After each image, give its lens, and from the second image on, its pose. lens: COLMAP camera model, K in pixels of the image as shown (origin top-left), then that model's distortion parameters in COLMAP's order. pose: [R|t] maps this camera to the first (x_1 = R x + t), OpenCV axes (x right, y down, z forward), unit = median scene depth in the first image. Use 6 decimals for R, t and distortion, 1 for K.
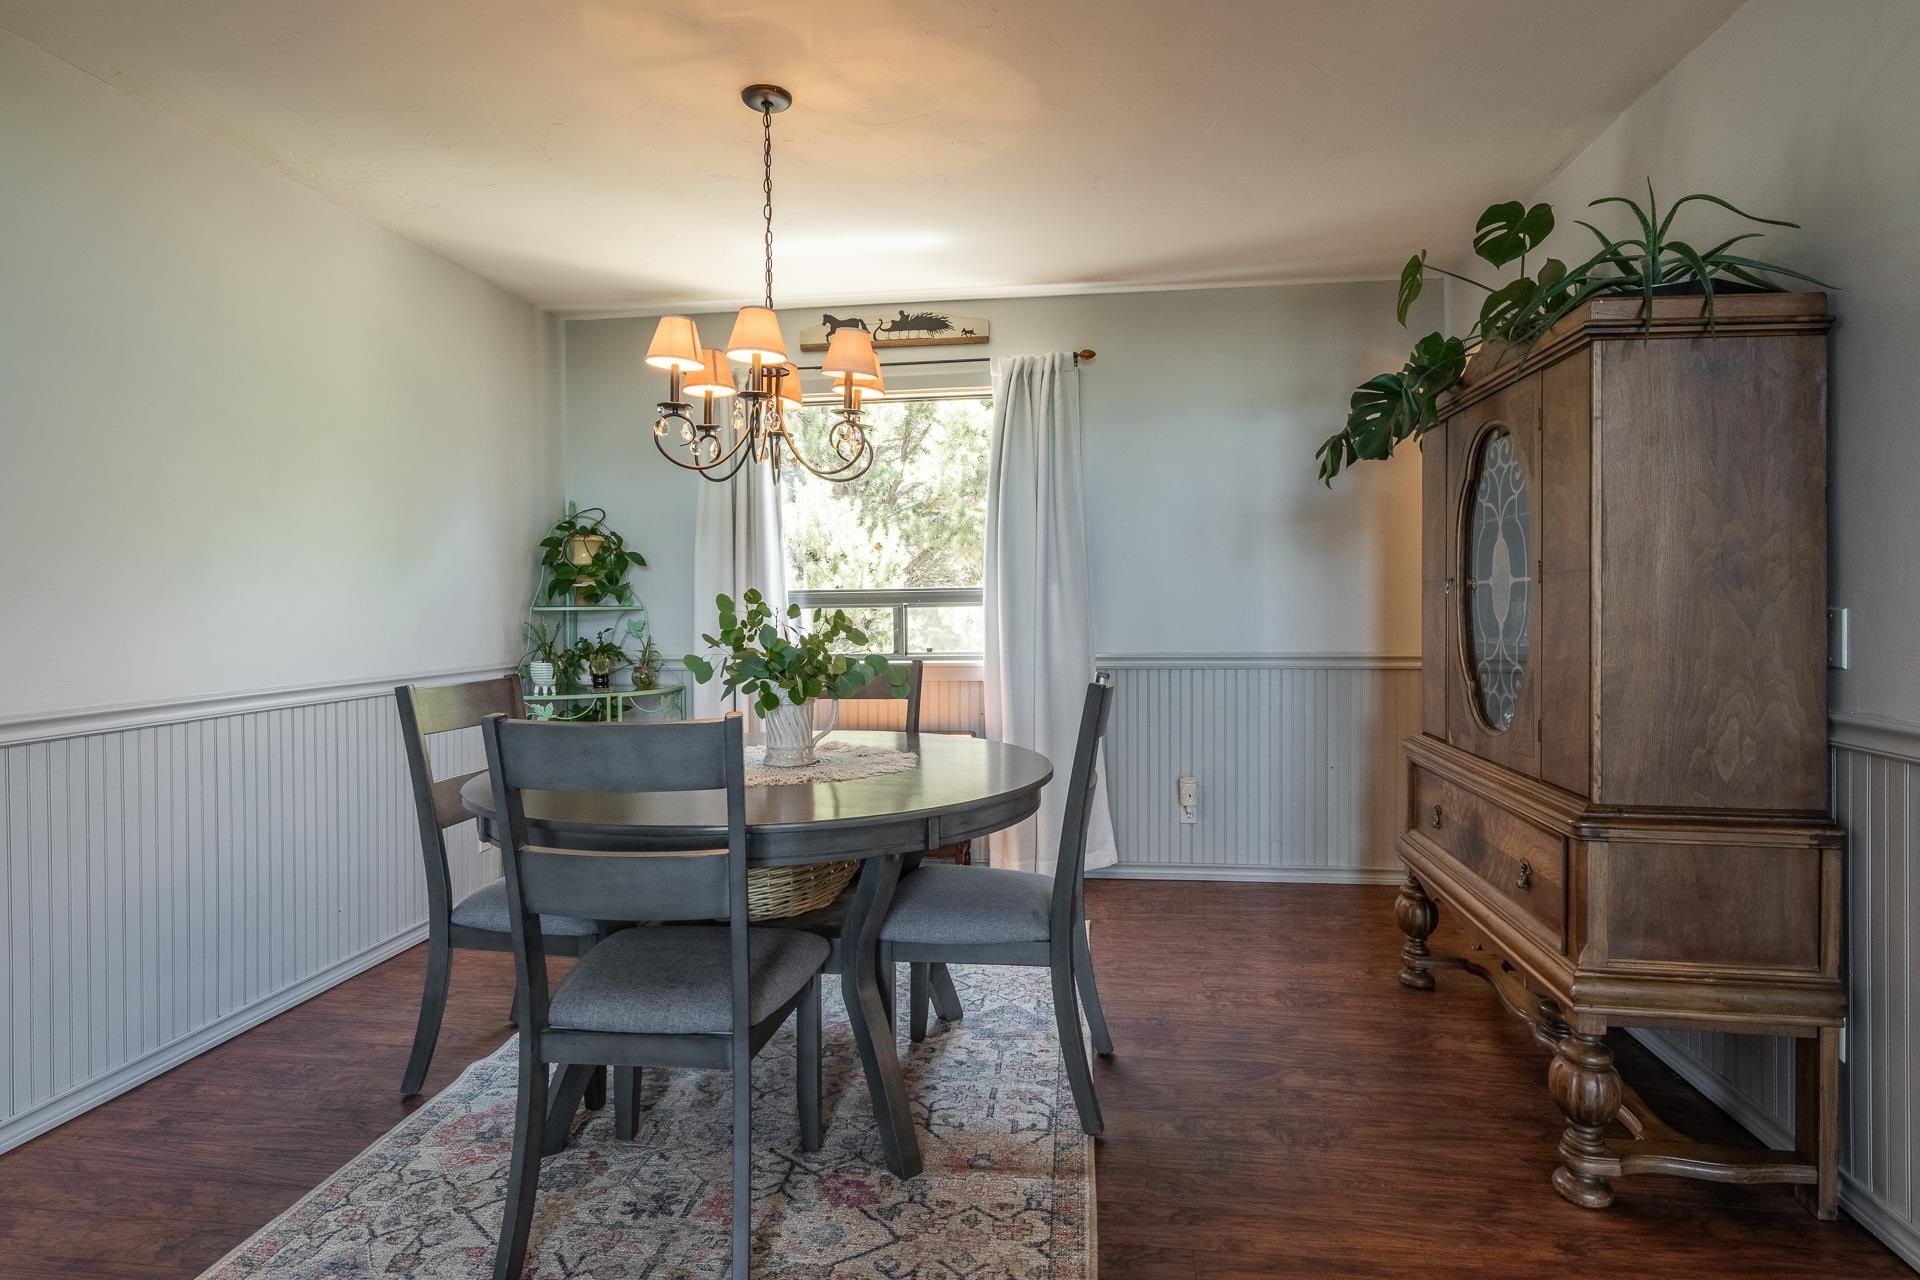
lens RADIAL K [[1033.6, 0, 959.8], [0, 1033.6, 626.2], [0, 0, 1]] dist [-0.002051, -0.001527]
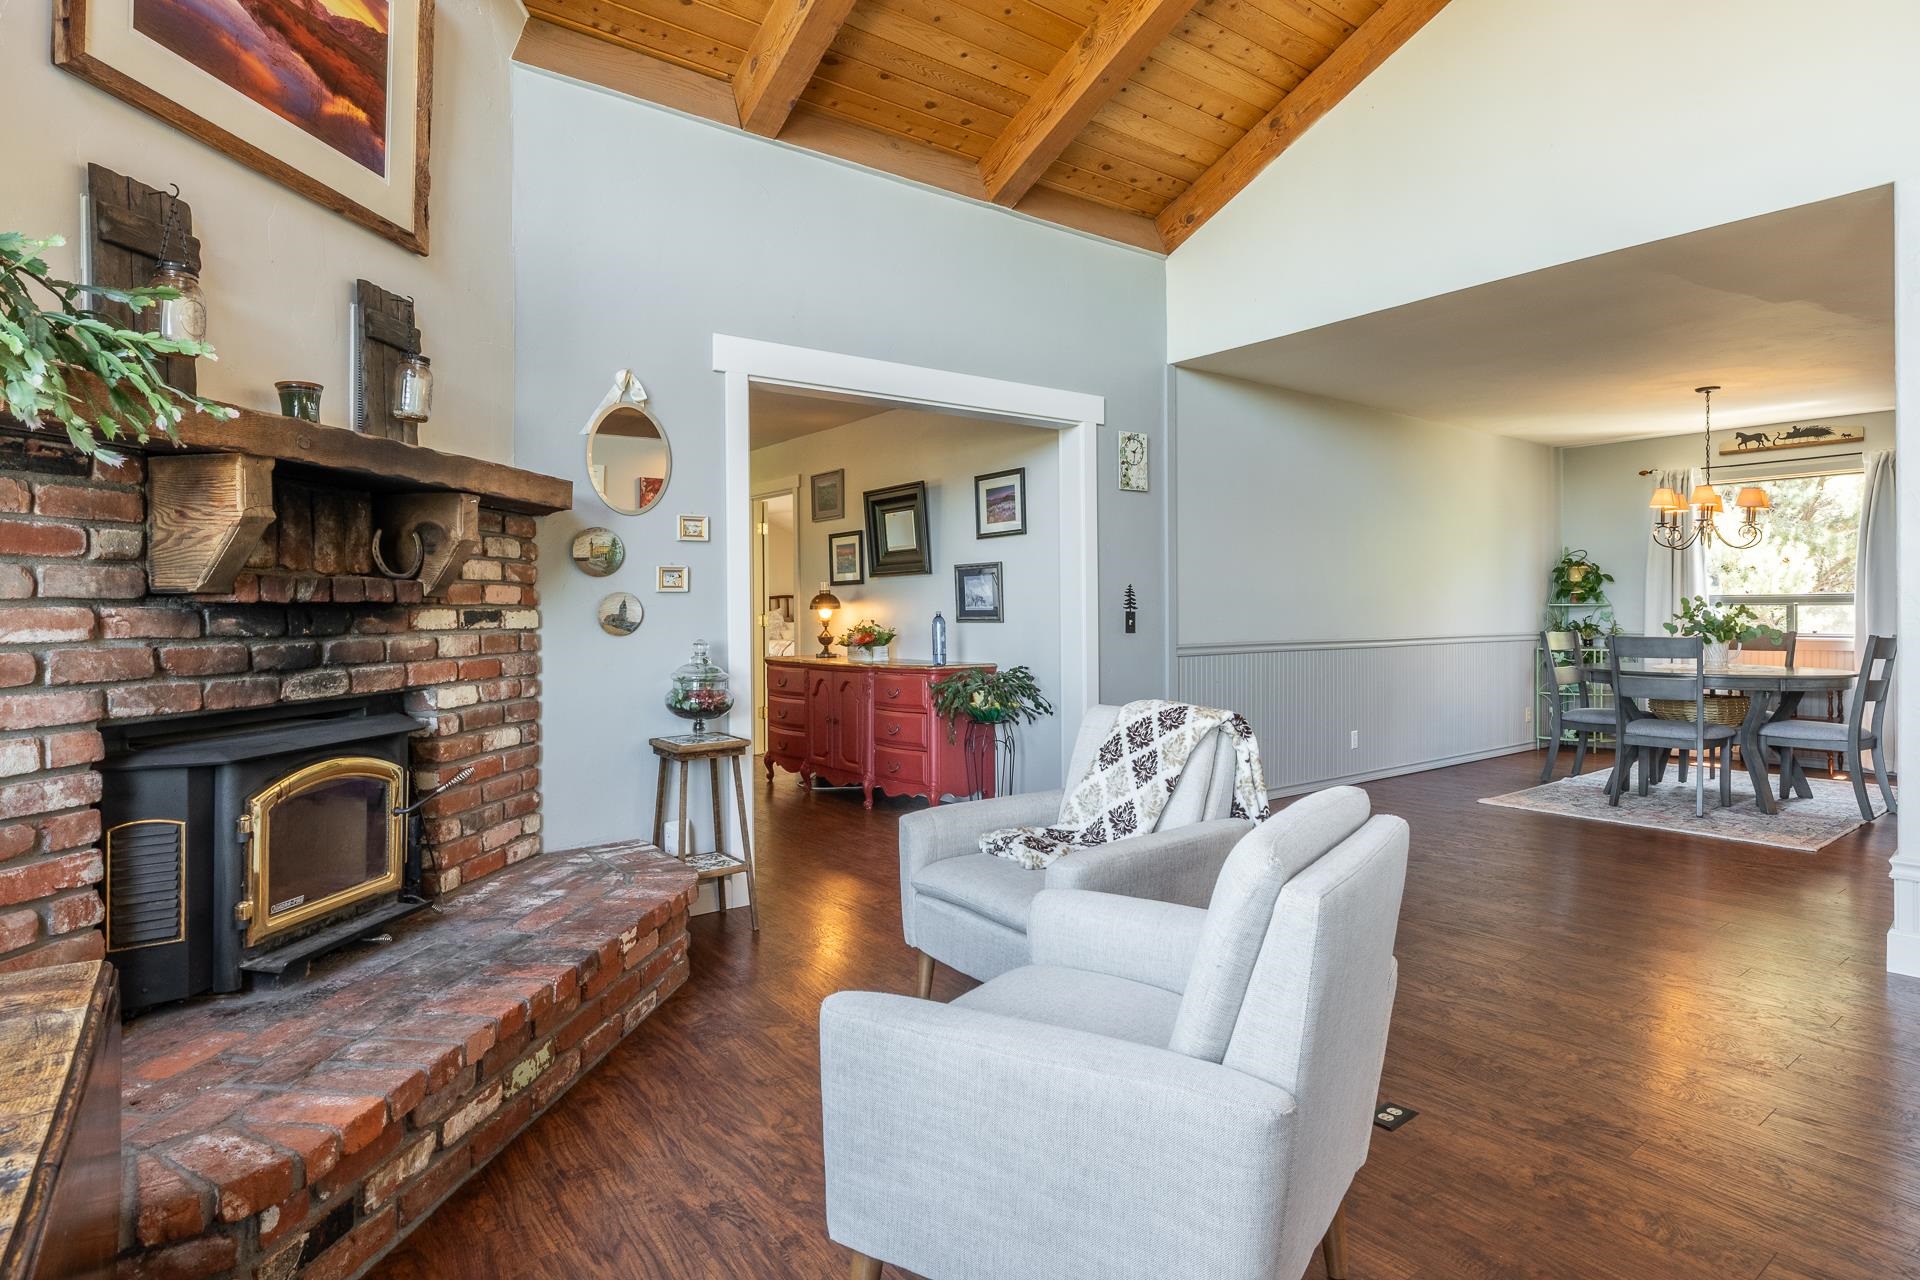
lens RADIAL K [[1033.6, 0, 962.1], [0, 1033.6, 606.8], [0, 0, 1]] dist [-0.002051, -0.001527]
pose [[0.715490, 0.007779, -0.698579, 0.146943], [-0.021506, 0.999709, -0.010896, 0.030890], [0.698292, 0.022820, 0.715450, -1.115628]]
